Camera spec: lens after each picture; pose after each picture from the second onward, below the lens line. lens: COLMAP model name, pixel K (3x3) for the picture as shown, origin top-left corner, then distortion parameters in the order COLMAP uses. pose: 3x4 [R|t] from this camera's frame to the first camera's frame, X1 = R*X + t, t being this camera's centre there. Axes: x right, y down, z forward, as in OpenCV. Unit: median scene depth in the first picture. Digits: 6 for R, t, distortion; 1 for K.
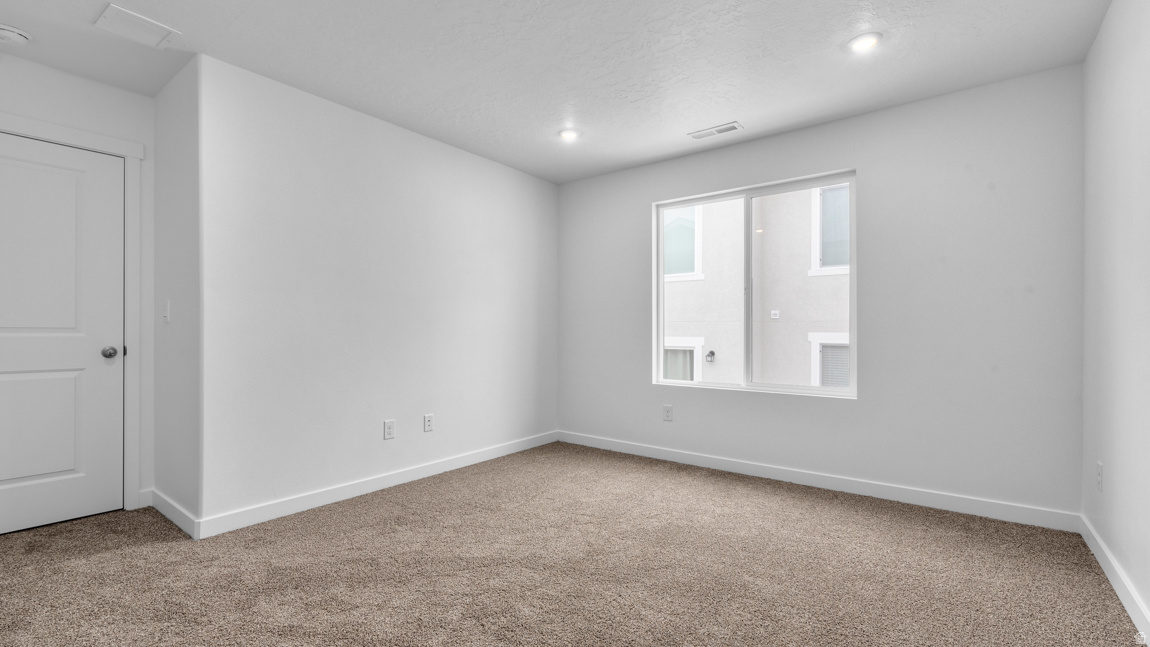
lens RADIAL K [[497.2, 0, 579.0], [0, 497.2, 327.0], [0, 0, 1]] dist [0.000136, 0.000029]
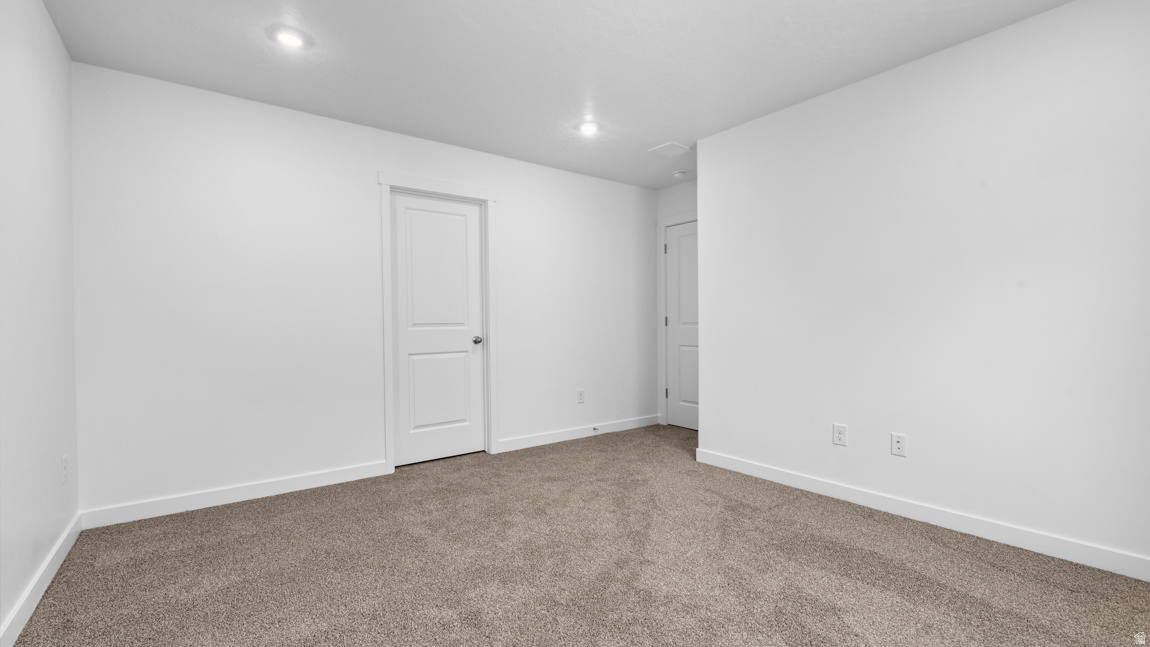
lens RADIAL K [[497.2, 0, 579.0], [0, 497.2, 327.0], [0, 0, 1]] dist [0.000136, 0.000029]
pose [[-0.257993, 0.005263, -0.966132, 0.816091], [0.013145, 0.999912, 0.001937, 0.006682], [0.966057, -0.012200, -0.258039, 1.063352]]
